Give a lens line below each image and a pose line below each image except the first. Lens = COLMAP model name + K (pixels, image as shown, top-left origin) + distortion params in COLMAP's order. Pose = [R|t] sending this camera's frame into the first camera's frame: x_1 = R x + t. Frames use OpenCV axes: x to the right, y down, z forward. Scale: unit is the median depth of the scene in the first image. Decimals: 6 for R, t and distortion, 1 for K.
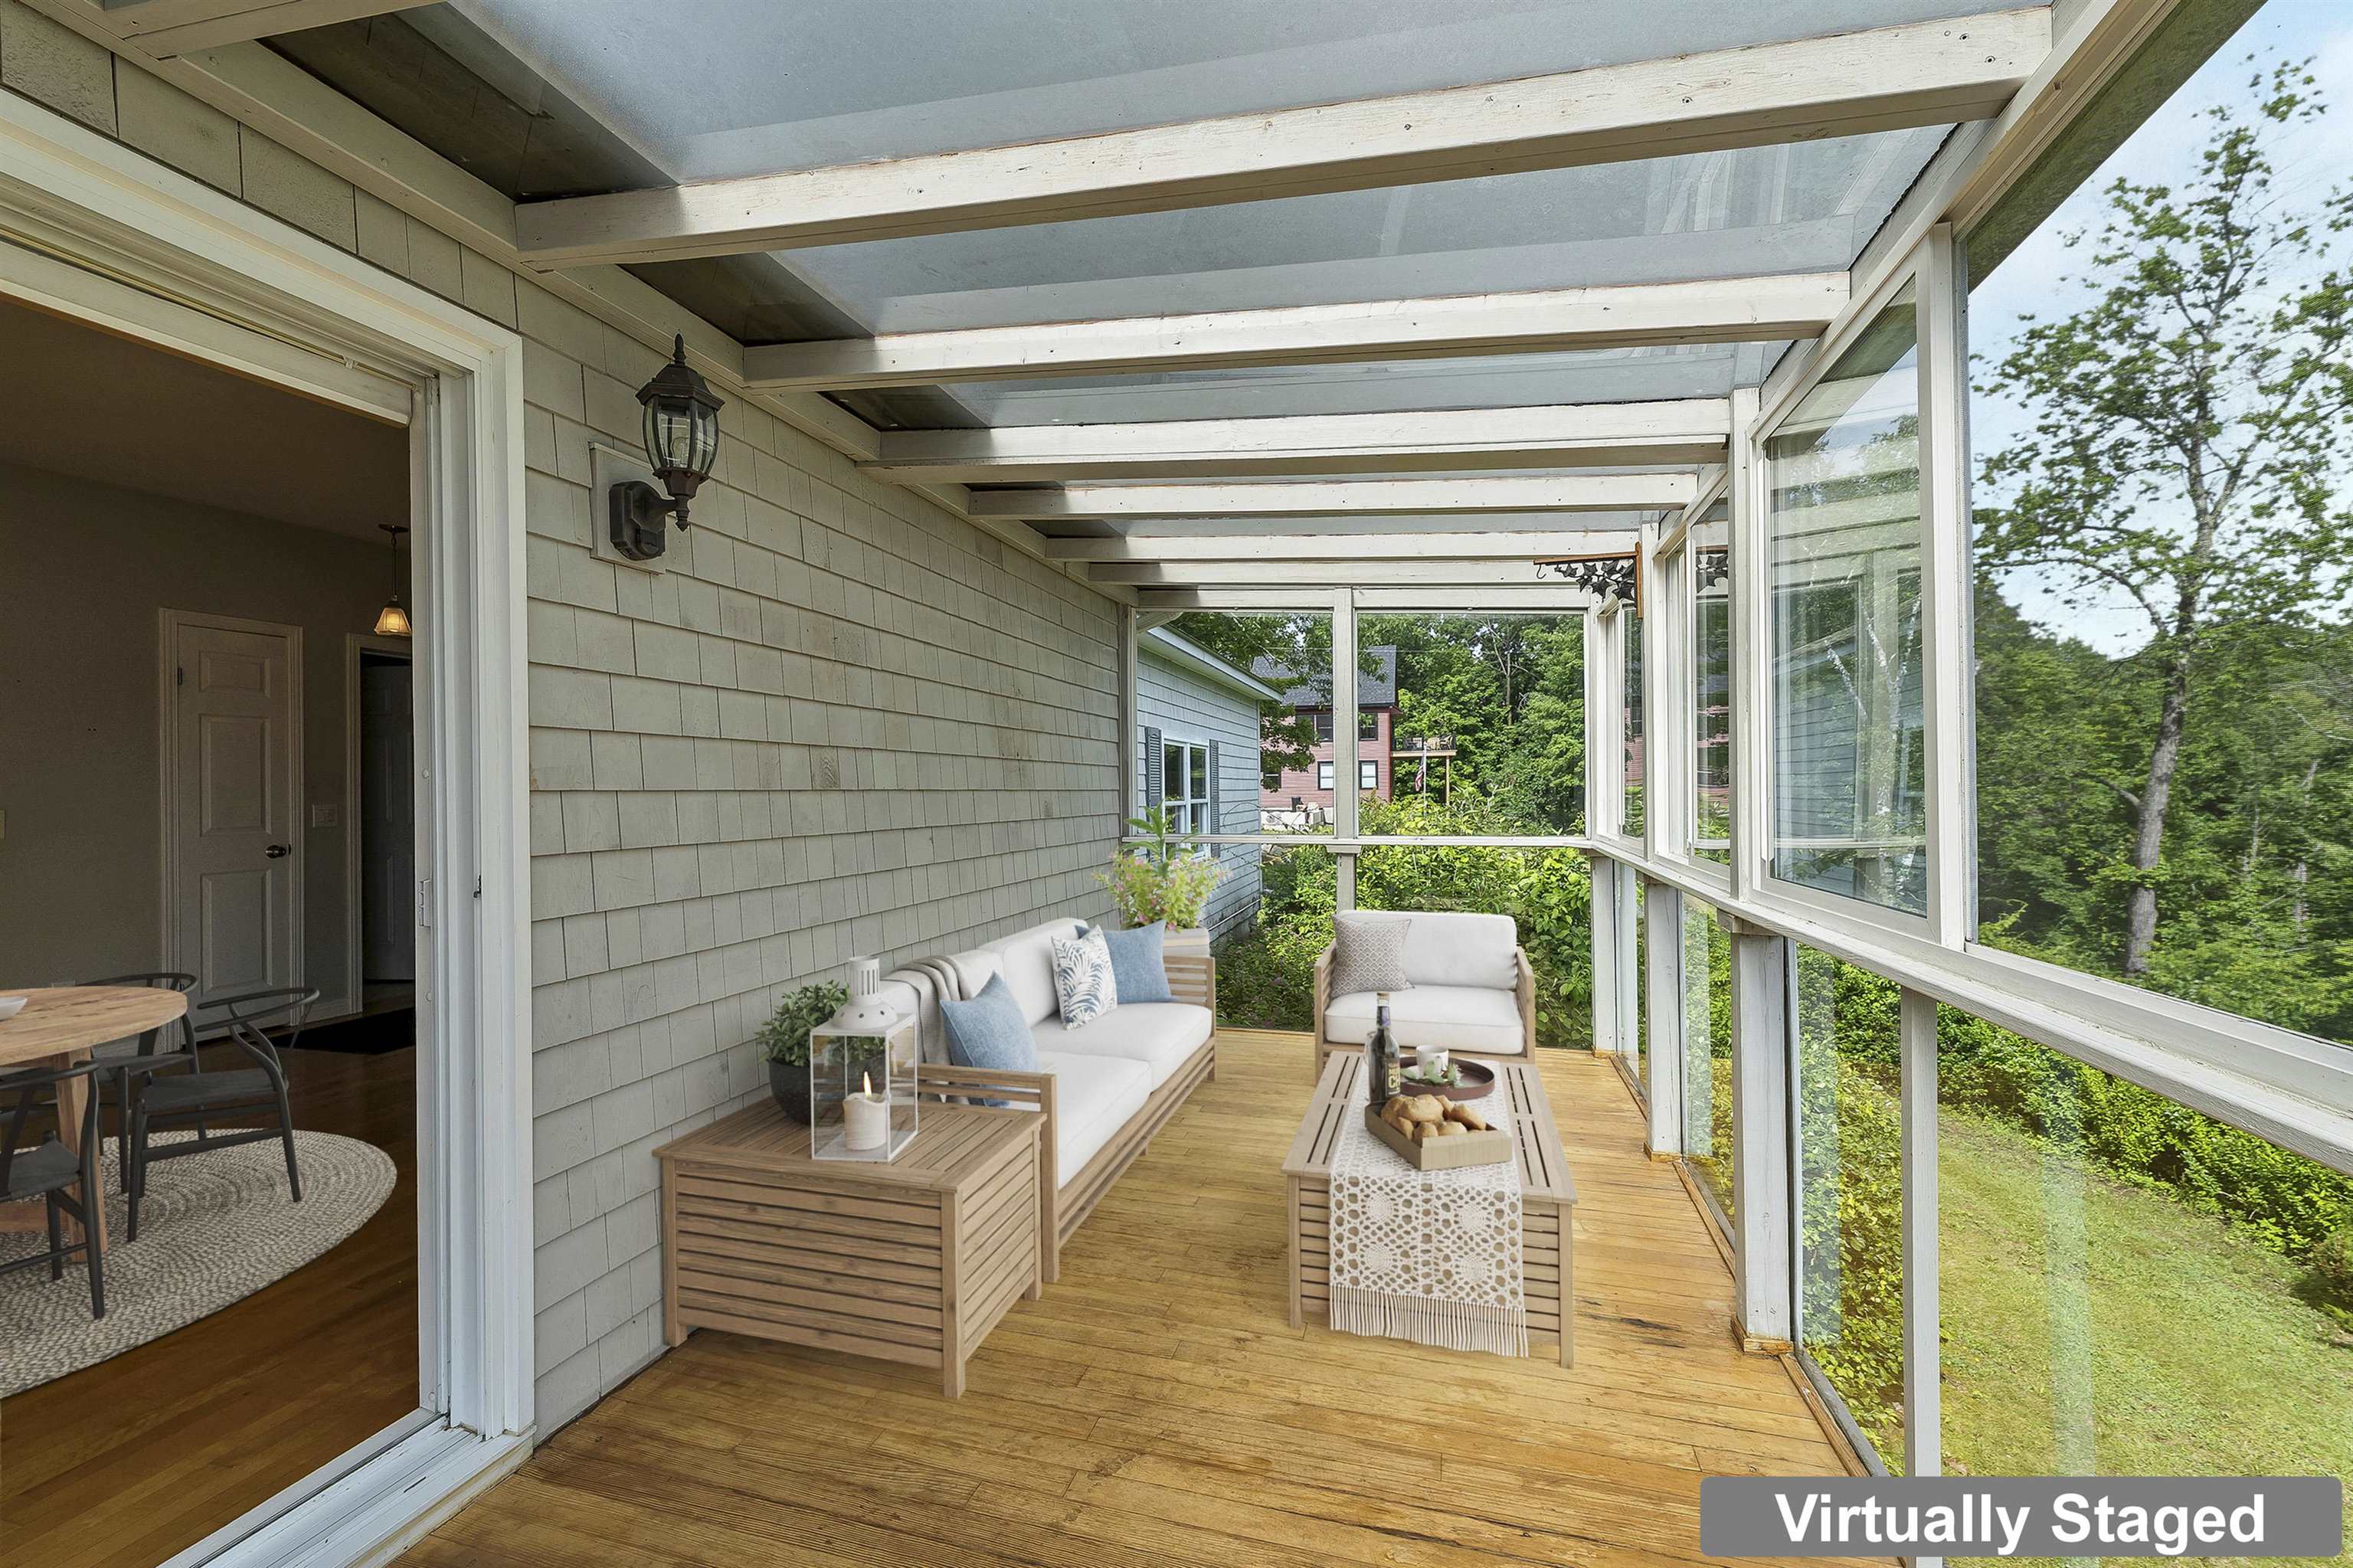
lens RADIAL K [[994.0, 0, 1177.9], [0, 994.0, 789.6], [0, 0, 1]] dist [0.002746, 0.000753]
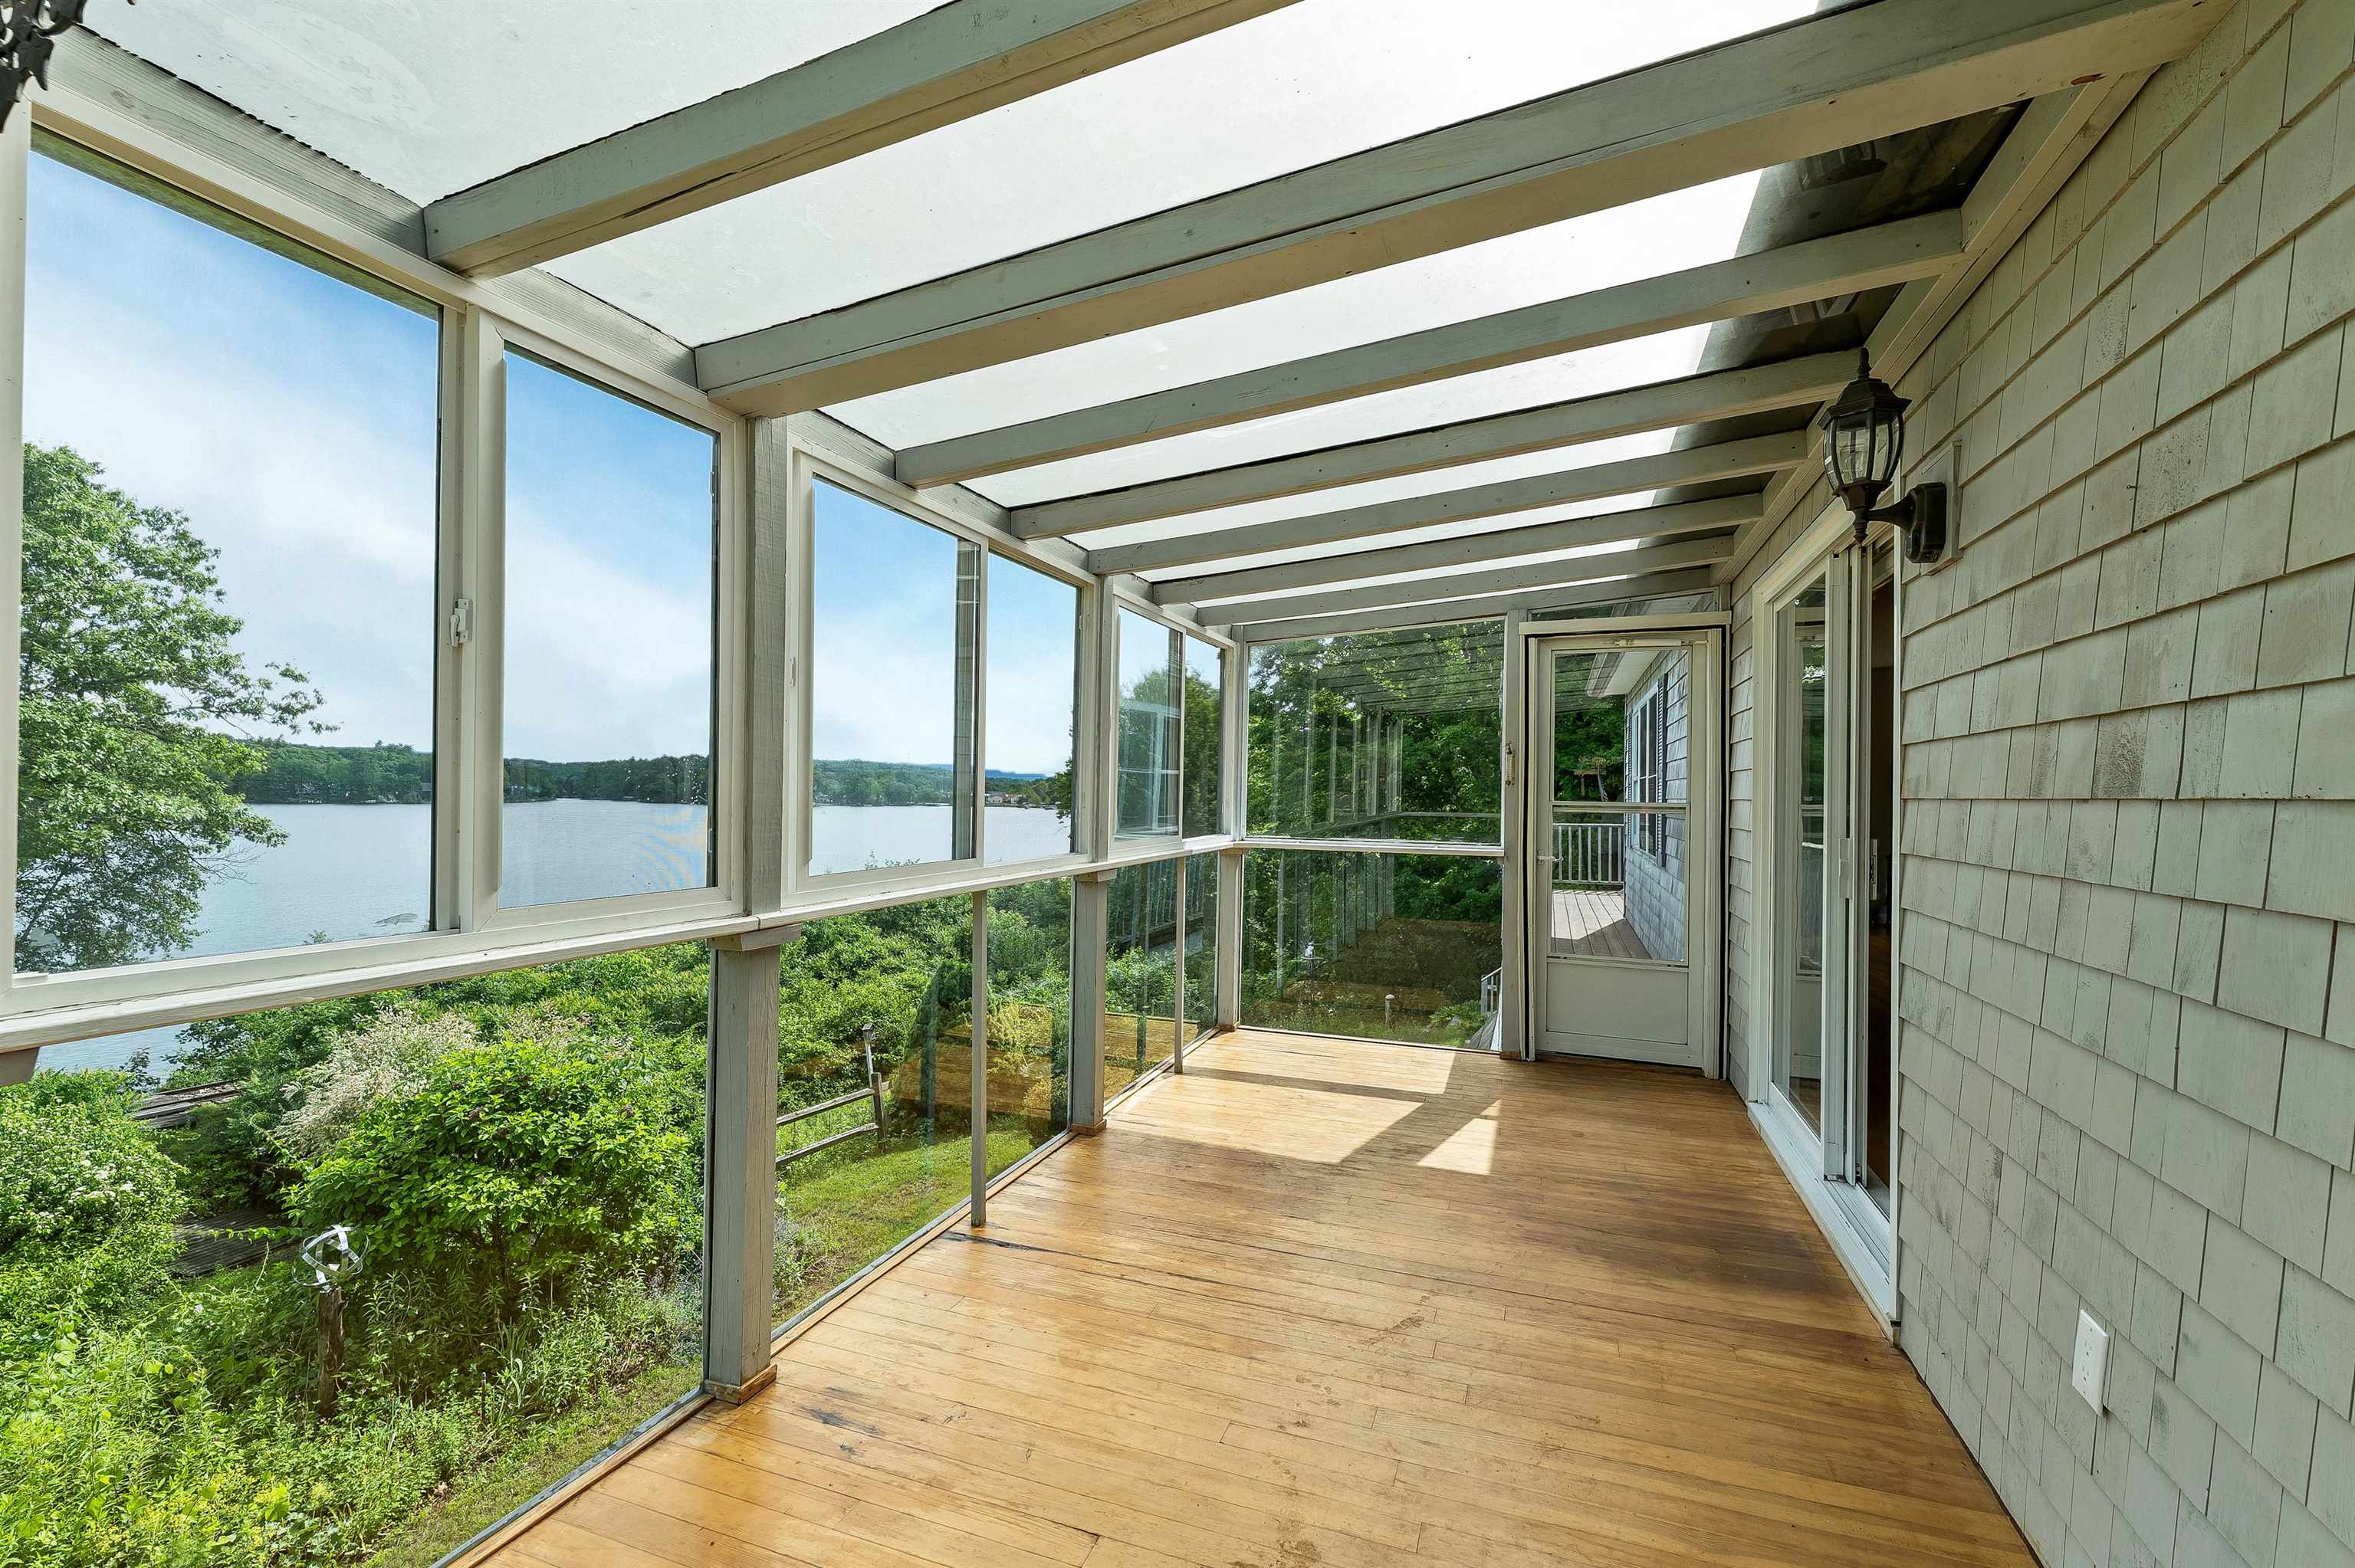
lens RADIAL K [[994.7, 0, 1174.8], [0, 994.7, 792.2], [0, 0, 1]] dist [0.002746, 0.000753]
pose [[-0.996505, -0.002000, 0.083512, 0.090821], [-0.002640, 0.999968, -0.007555, 0.002825], [-0.083495, -0.007749, -0.996478, 1.655255]]
